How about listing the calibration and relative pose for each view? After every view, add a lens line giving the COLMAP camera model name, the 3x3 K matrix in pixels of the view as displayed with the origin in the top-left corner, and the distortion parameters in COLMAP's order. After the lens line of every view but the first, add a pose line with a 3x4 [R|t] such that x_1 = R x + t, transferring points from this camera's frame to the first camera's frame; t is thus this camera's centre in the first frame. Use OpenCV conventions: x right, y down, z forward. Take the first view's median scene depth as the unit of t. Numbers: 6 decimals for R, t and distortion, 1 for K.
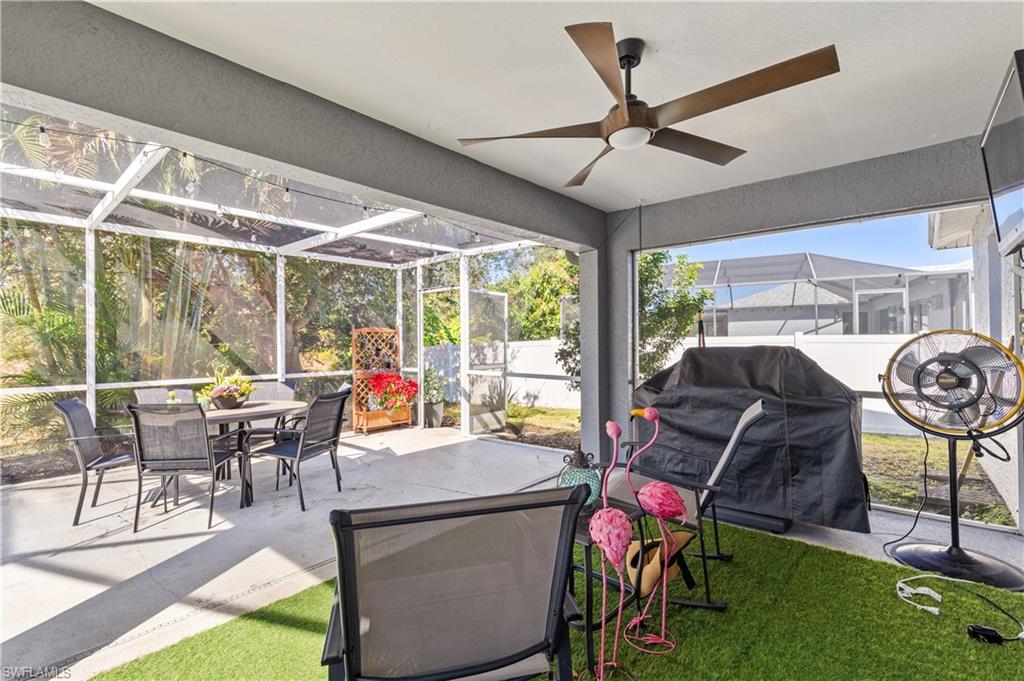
lens RADIAL K [[463.2, 0, 524.7], [0, 463.2, 336.8], [0, 0, 1]] dist [-0.008537, -0.000346]
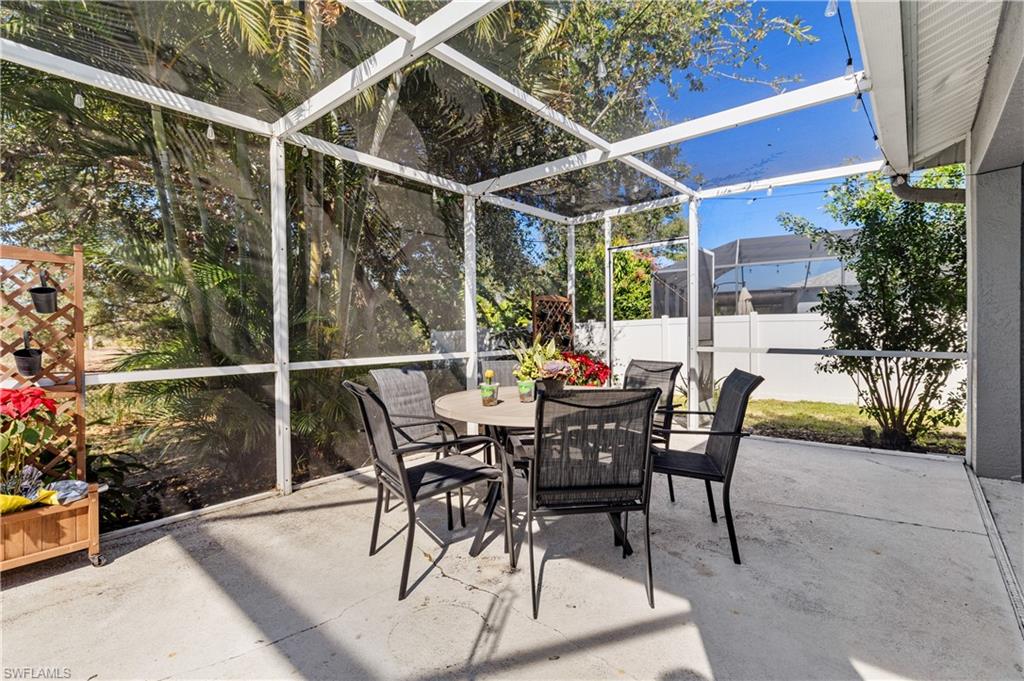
lens RADIAL K [[464.8, 0, 509.7], [0, 464.8, 331.2], [0, 0, 1]] dist [0.000344, -0.000276]
pose [[0.999995, -0.002593, 0.001900, -0.600649], [0.002568, 0.999911, 0.013070, 0.046328], [-0.001934, -0.013065, 0.999913, 0.298569]]
